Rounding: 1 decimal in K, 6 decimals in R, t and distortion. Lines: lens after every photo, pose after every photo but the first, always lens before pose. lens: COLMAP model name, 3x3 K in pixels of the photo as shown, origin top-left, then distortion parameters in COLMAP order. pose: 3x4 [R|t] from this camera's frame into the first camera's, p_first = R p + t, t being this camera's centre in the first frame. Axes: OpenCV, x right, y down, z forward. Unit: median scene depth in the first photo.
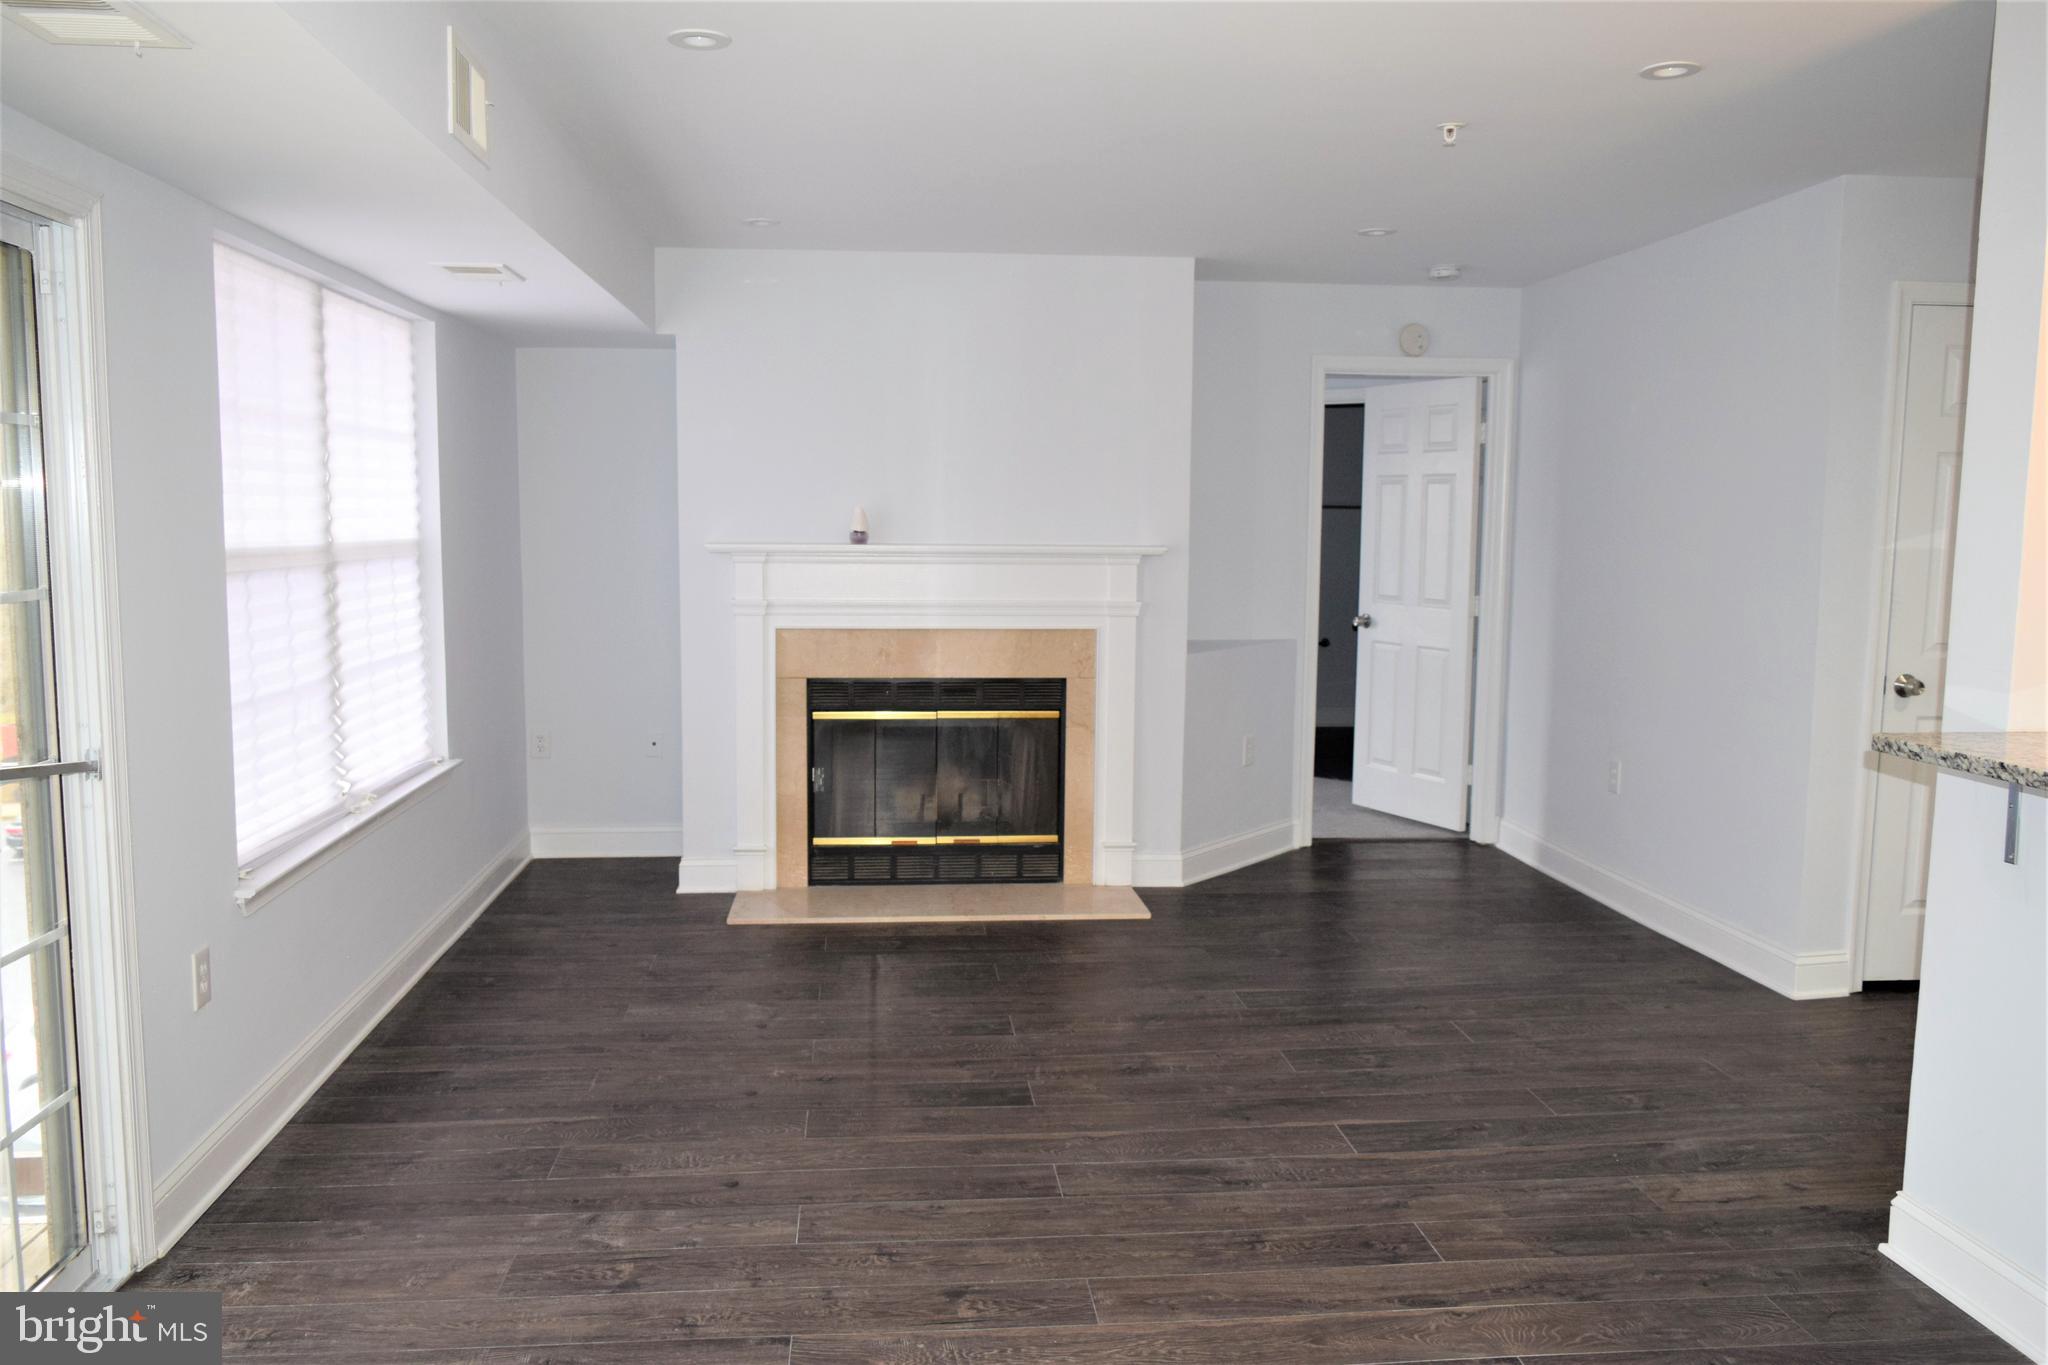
lens RADIAL K [[1572.7, 0, 1013.8], [0, 1572.7, 686.0], [0, 0, 1]] dist [-0.024001, 0.007517]
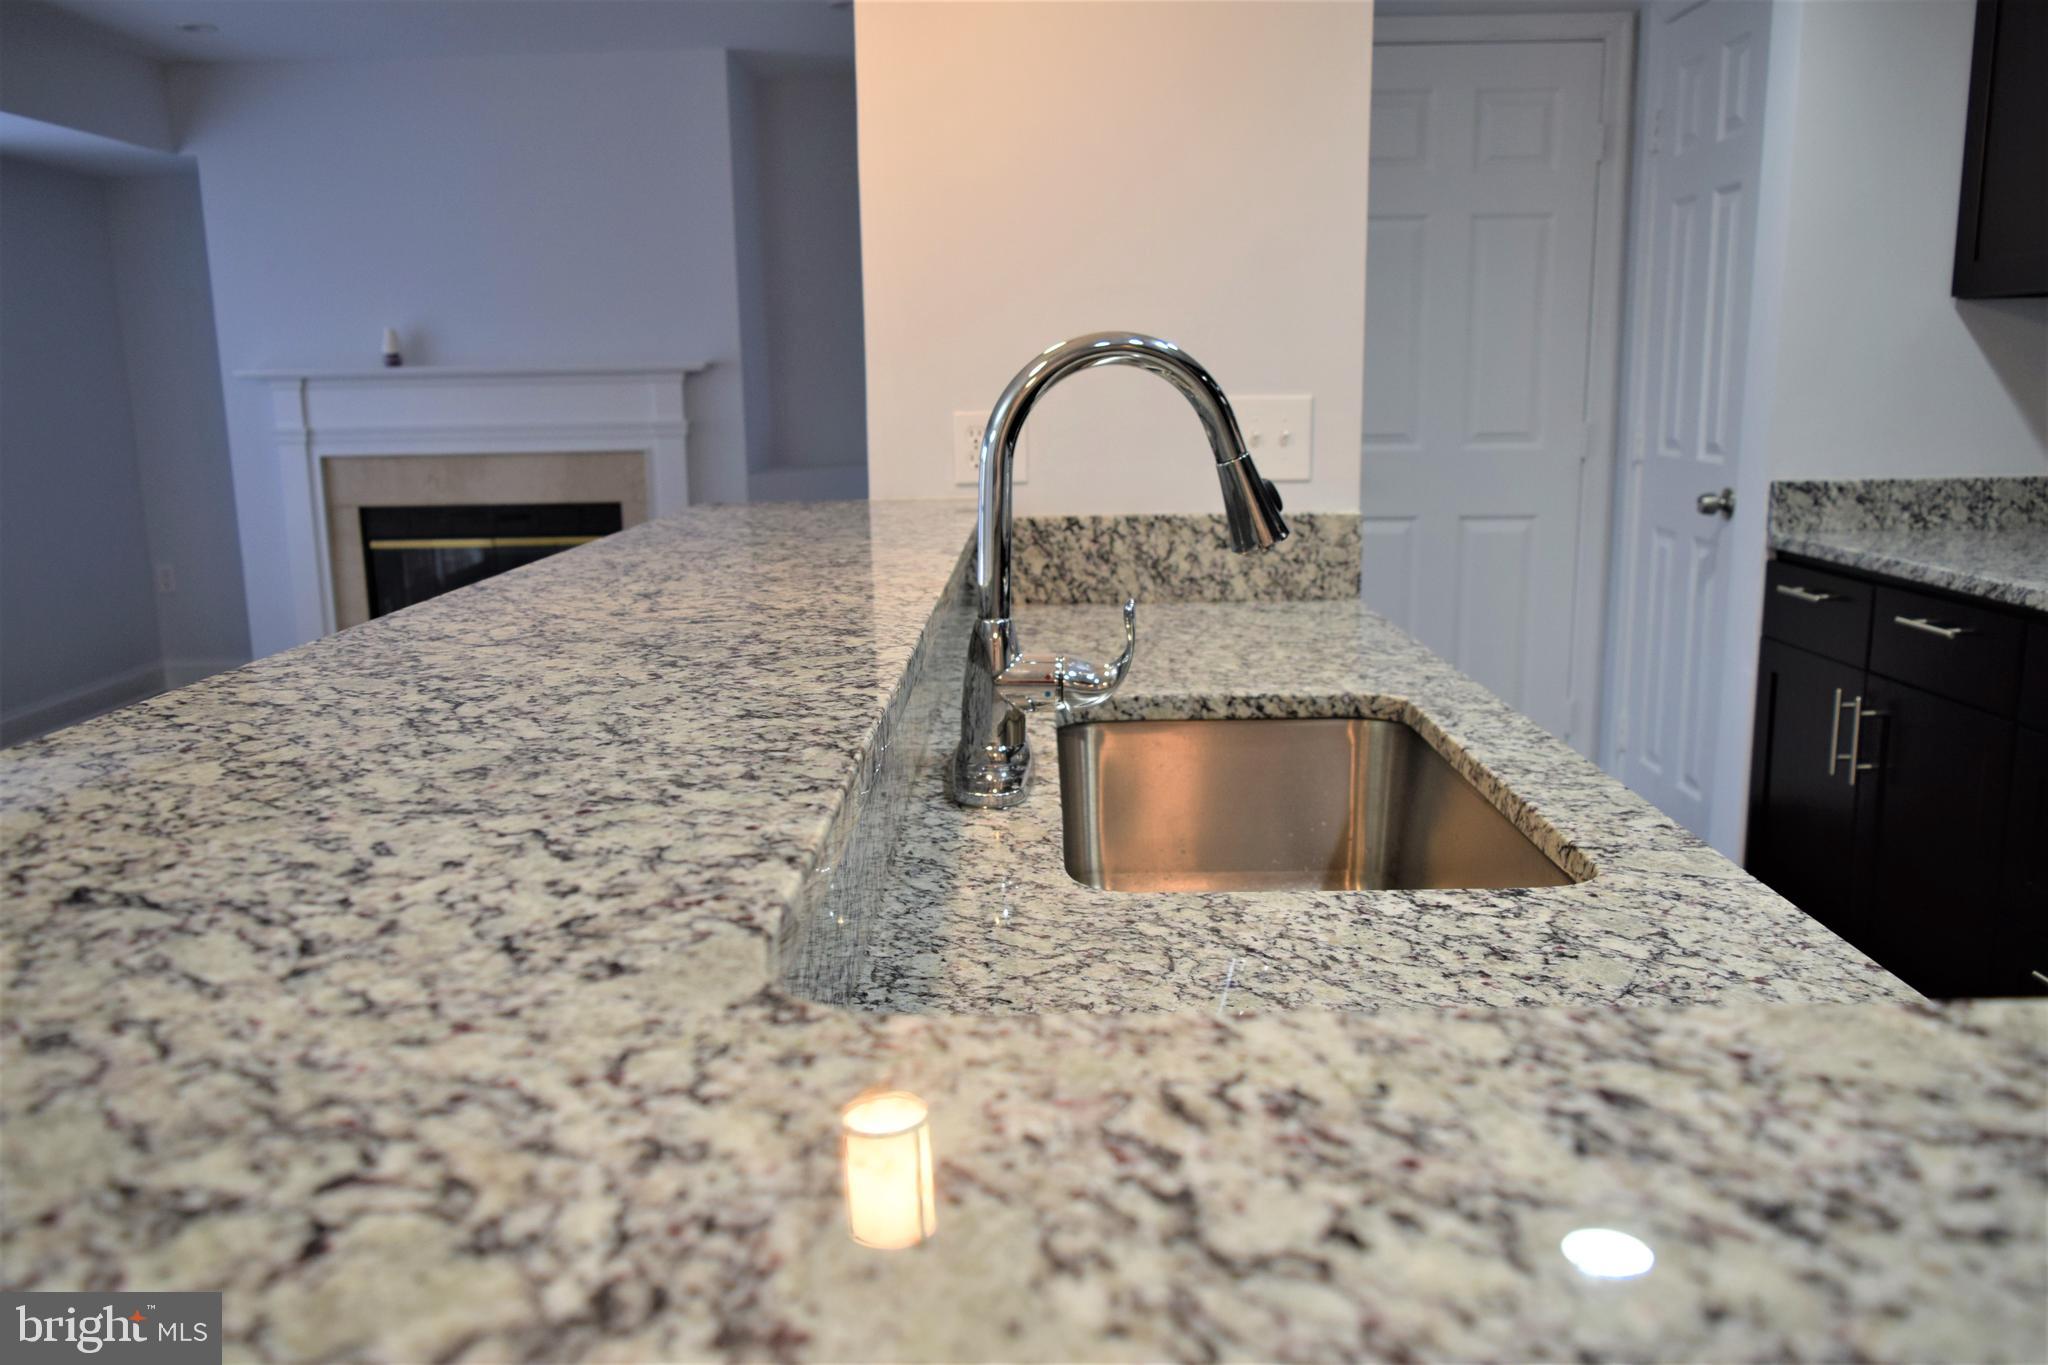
lens RADIAL K [[1572.7, 0, 1013.8], [0, 1572.7, 686.0], [0, 0, 1]] dist [-0.024001, 0.007517]
pose [[0.994247, -0.004612, -0.107013, 0.440485], [0.013965, 0.996126, 0.086819, 0.031642], [0.106198, -0.087814, 0.990460, 0.067656]]
